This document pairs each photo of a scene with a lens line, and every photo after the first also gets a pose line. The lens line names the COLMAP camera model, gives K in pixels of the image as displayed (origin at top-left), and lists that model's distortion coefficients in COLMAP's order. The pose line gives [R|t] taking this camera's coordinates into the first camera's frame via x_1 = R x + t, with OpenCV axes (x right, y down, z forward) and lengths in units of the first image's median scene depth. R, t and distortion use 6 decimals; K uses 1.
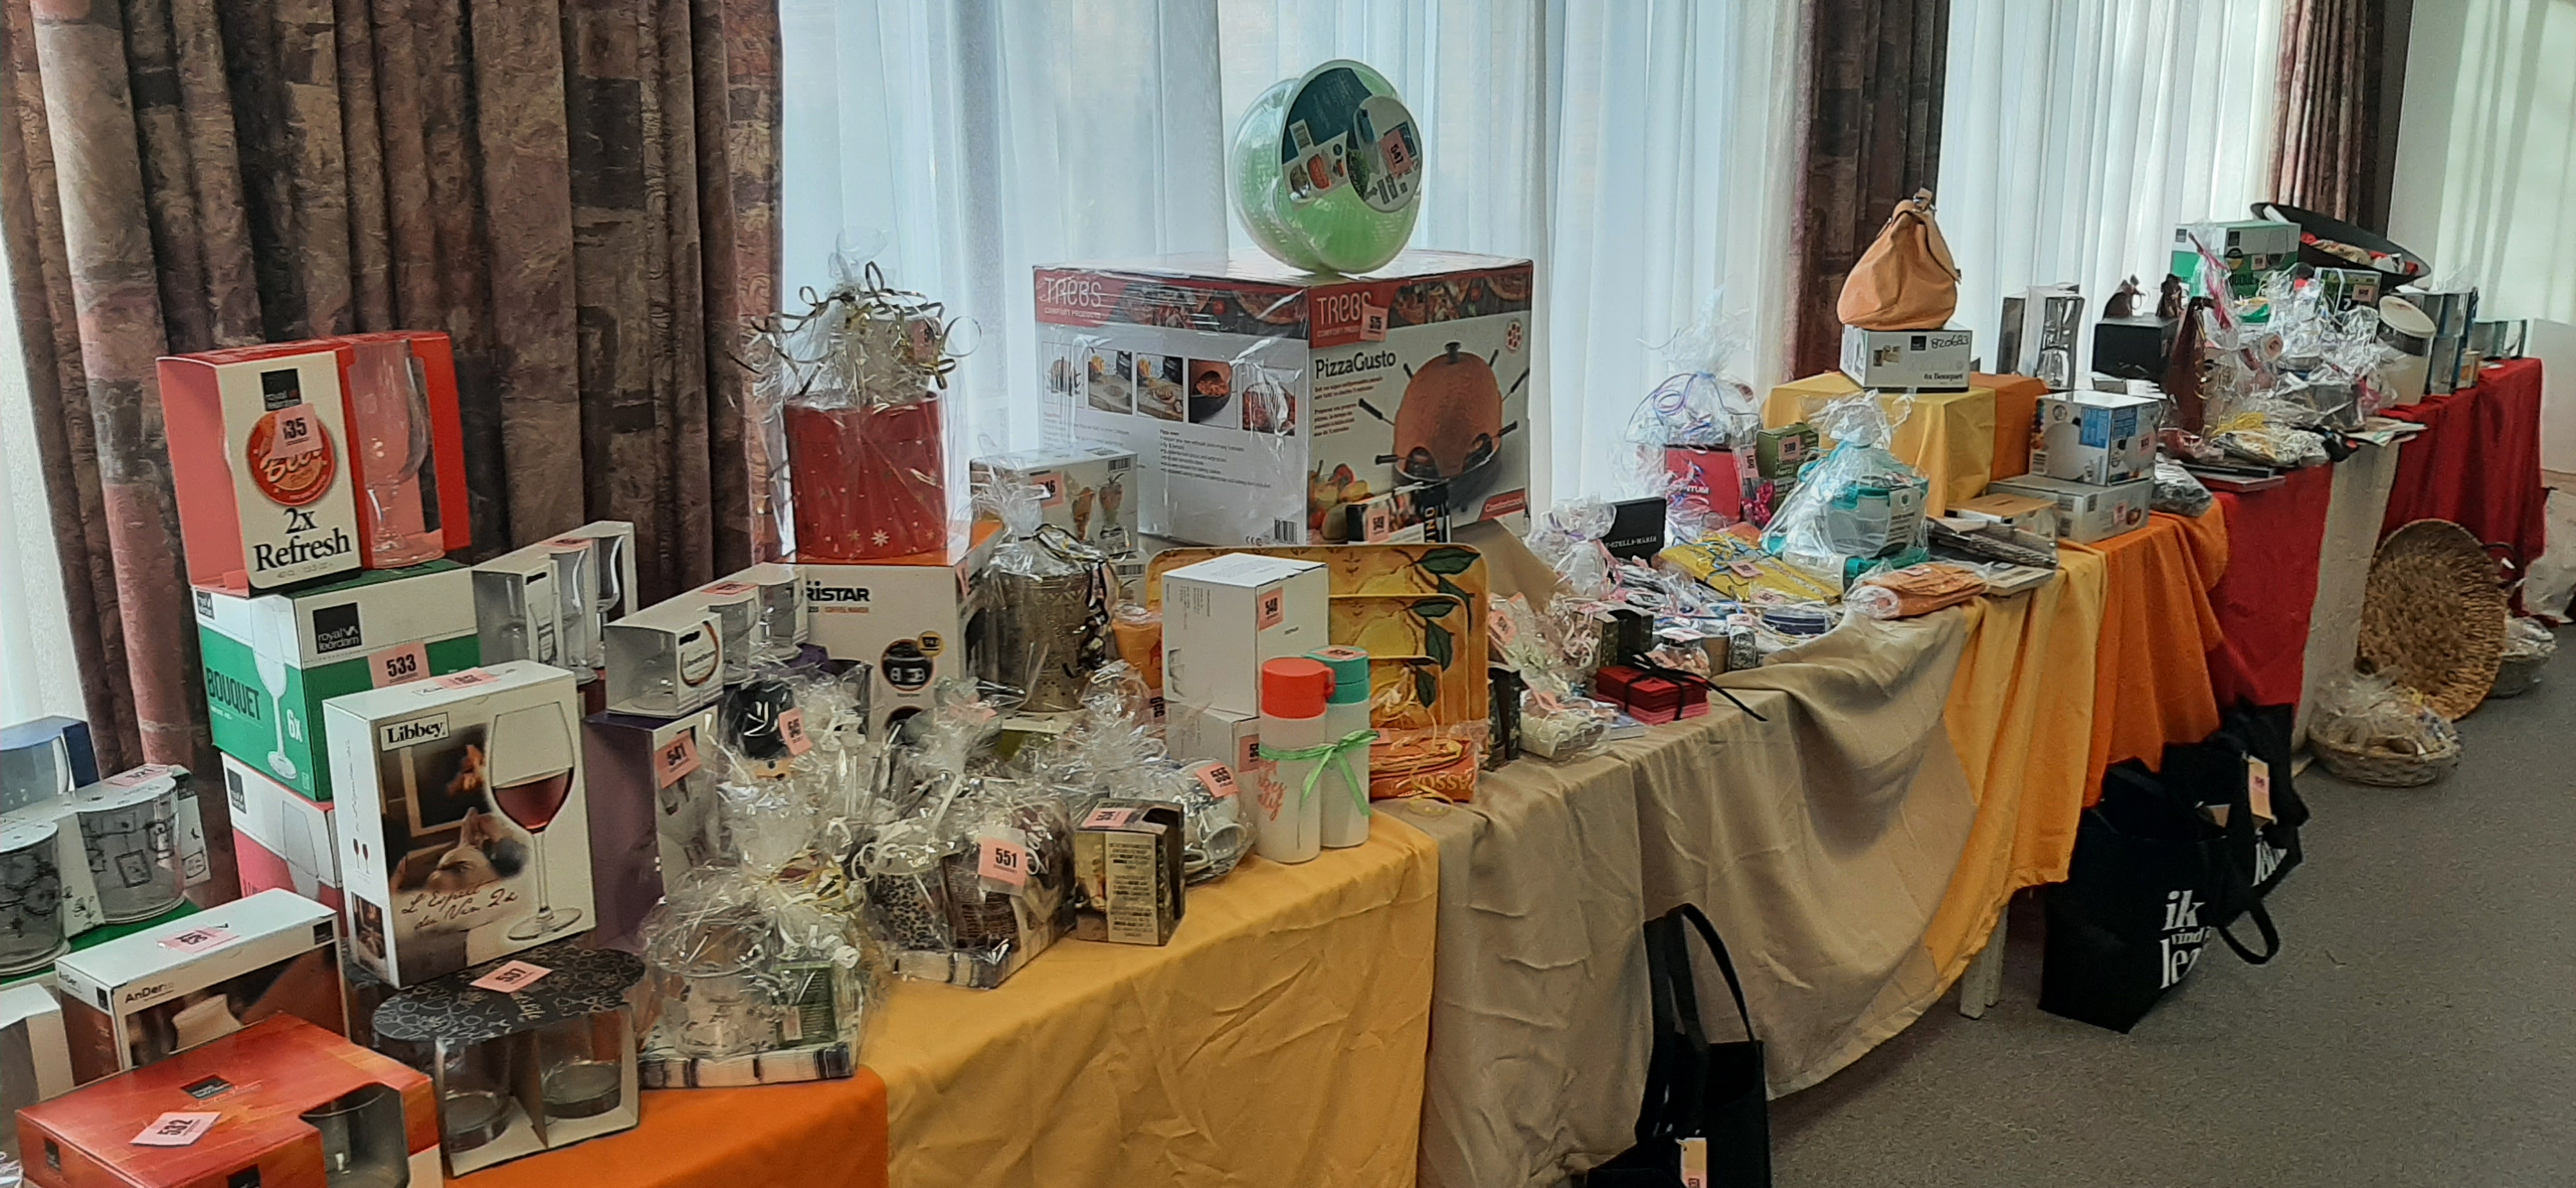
lens RADIAL K [[2045.8, 0, 1277.2], [0, 2045.8, 585.5], [0, 0, 1]] dist [0.068432, -0.148088]
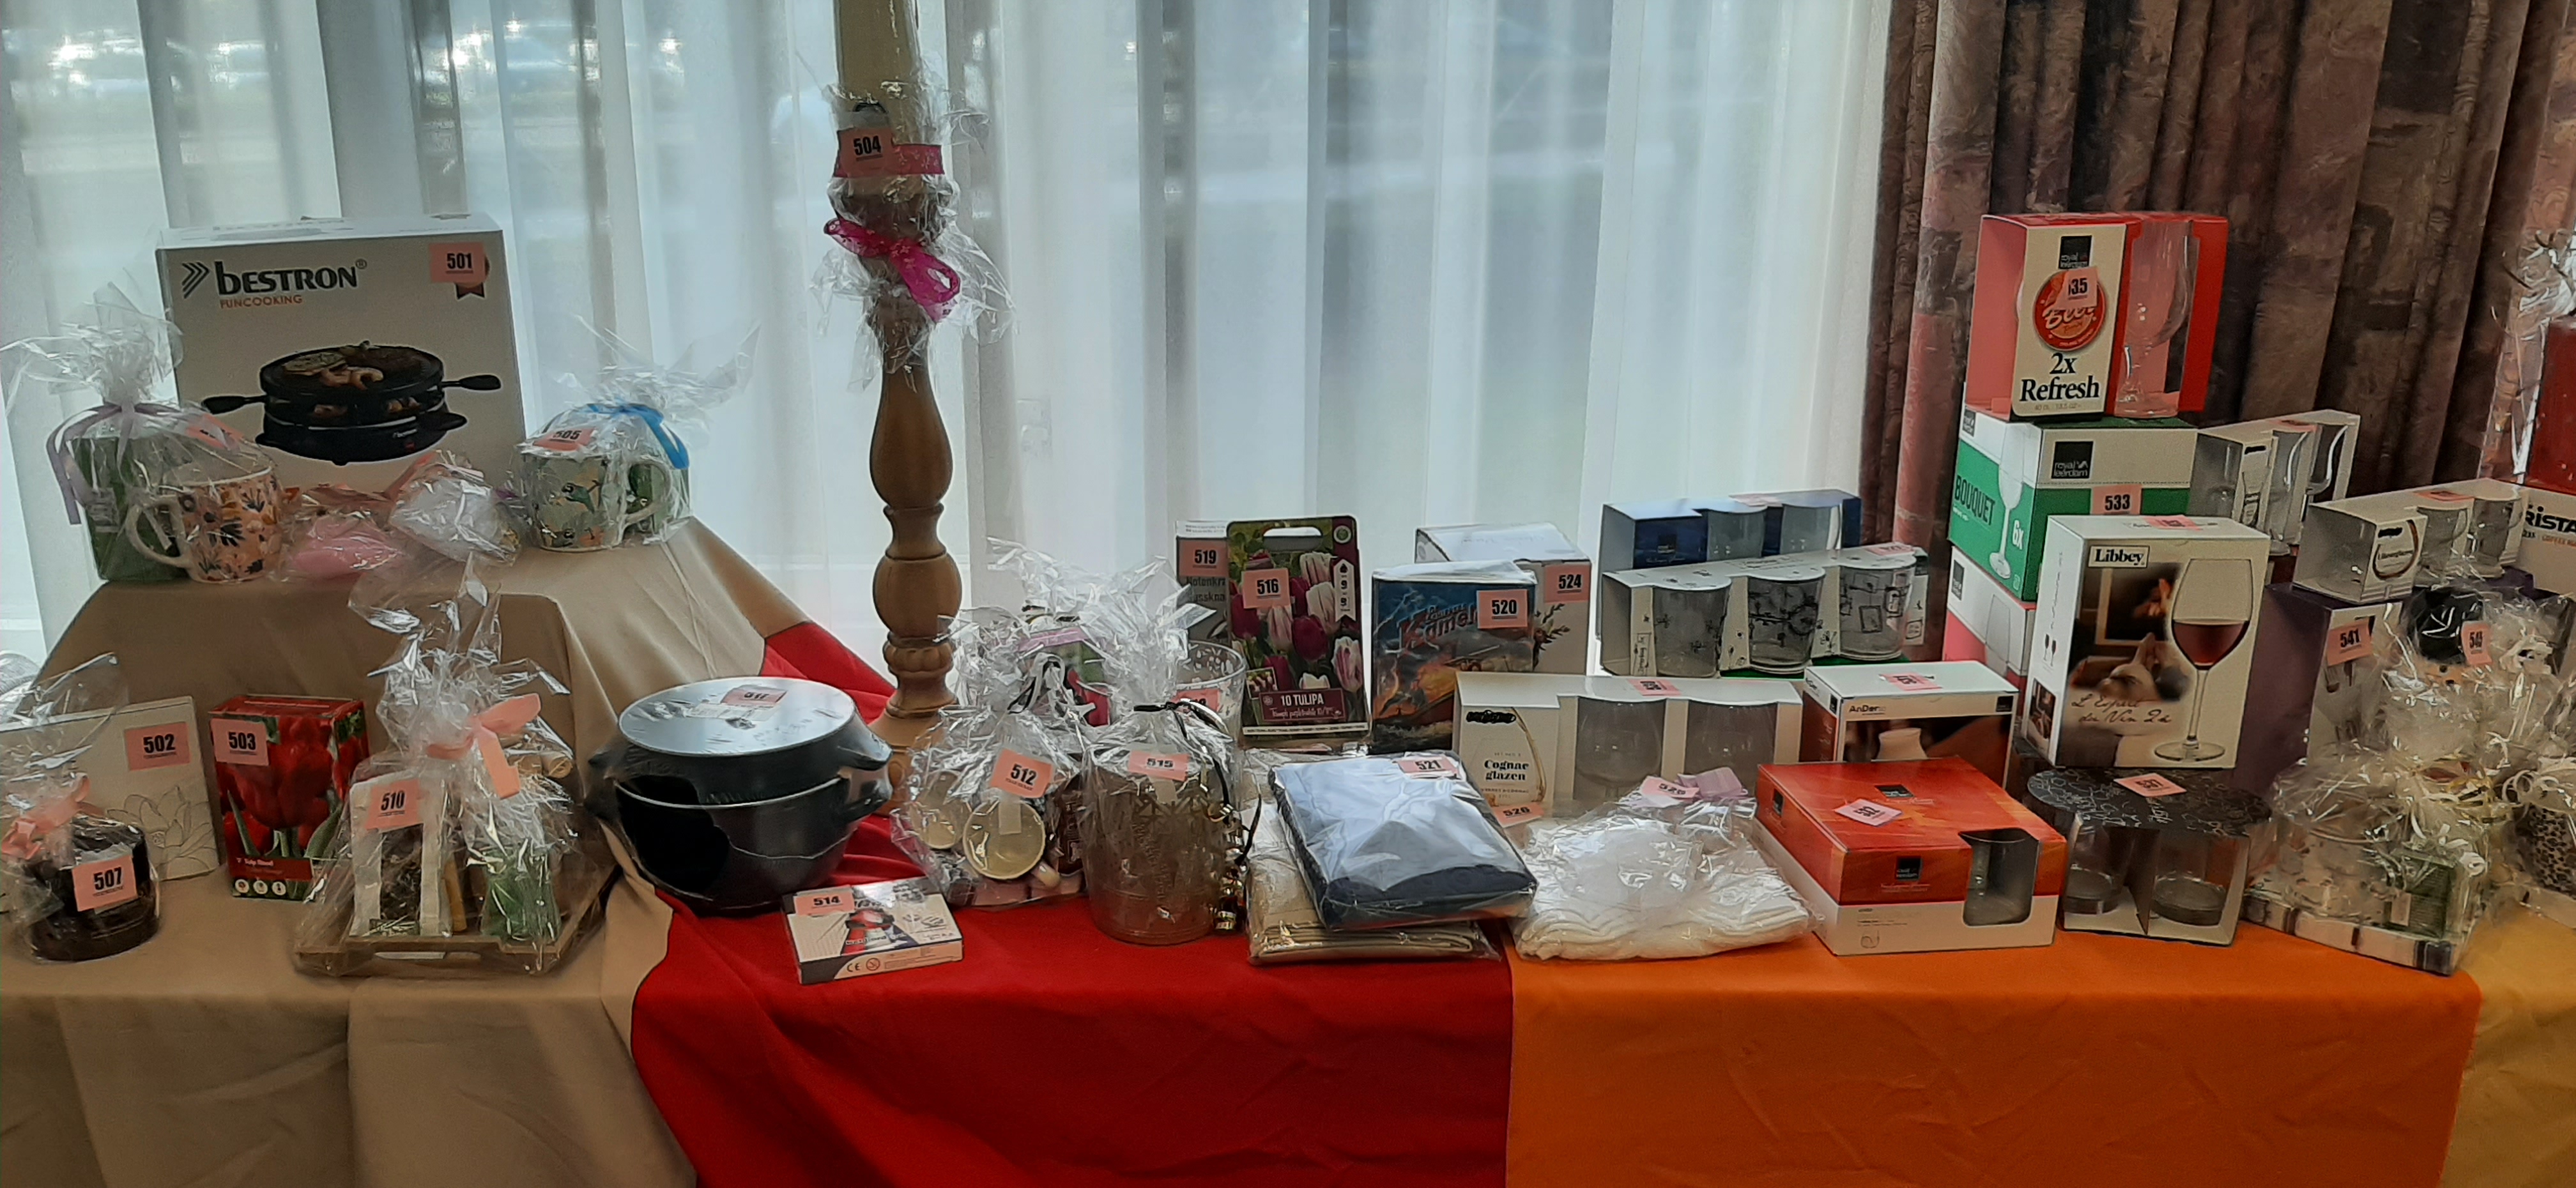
lens RADIAL K [[2033.7, 0, 1249.5], [0, 2033.7, 581.5], [0, 0, 1]] dist [0.055317, -0.122648]
pose [[0.681933, 0.219419, -0.697727, 0.043771], [-0.178453, 0.975026, 0.132209, 0.014886], [0.709311, 0.034354, 0.704058, -0.125416]]
